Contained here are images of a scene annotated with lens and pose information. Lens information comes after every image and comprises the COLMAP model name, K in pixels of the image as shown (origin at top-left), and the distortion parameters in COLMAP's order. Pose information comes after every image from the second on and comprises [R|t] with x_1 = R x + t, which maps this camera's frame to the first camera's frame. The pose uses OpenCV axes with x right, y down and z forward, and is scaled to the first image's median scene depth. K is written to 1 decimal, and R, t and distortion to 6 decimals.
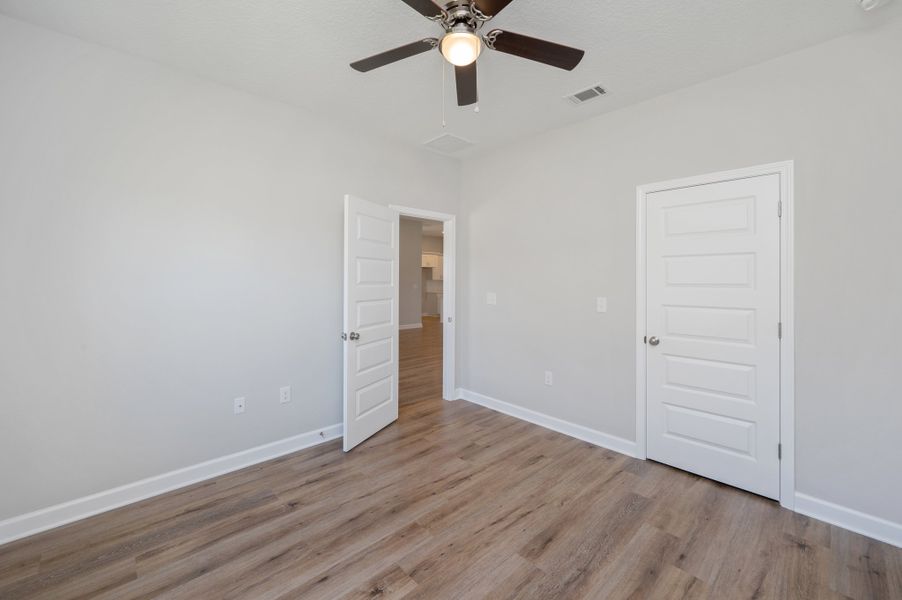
lens RADIAL K [[363.3, 0, 453.4], [0, 363.3, 278.9], [0, 0, 1]] dist [-0.002159, -0.000195]
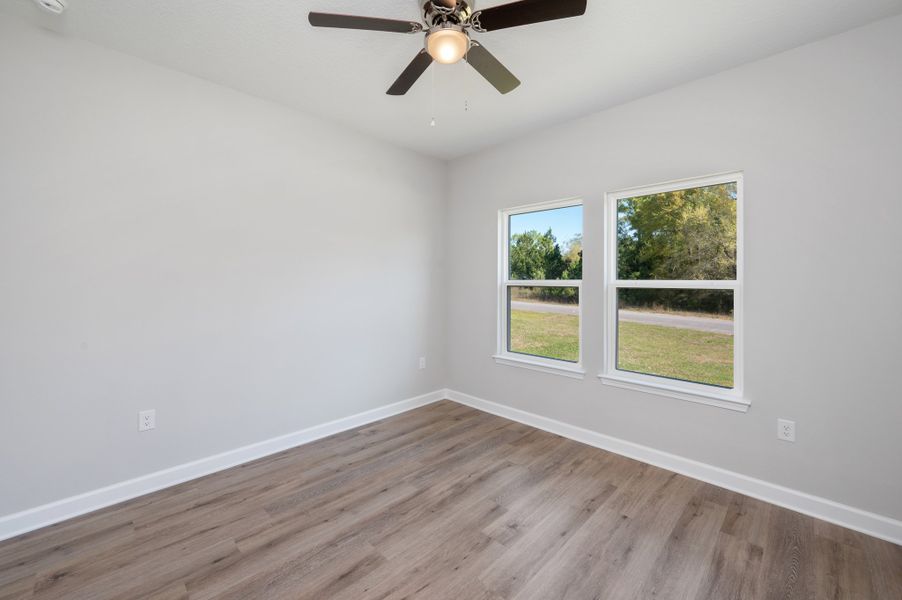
lens RADIAL K [[363.3, 0, 453.4], [0, 363.3, 278.9], [0, 0, 1]] dist [-0.002159, -0.000195]
pose [[-0.999170, -0.004338, -0.040500, 0.068056], [-0.004092, 0.999973, -0.006159, 0.025030], [0.040526, -0.005988, -0.999161, 3.127214]]
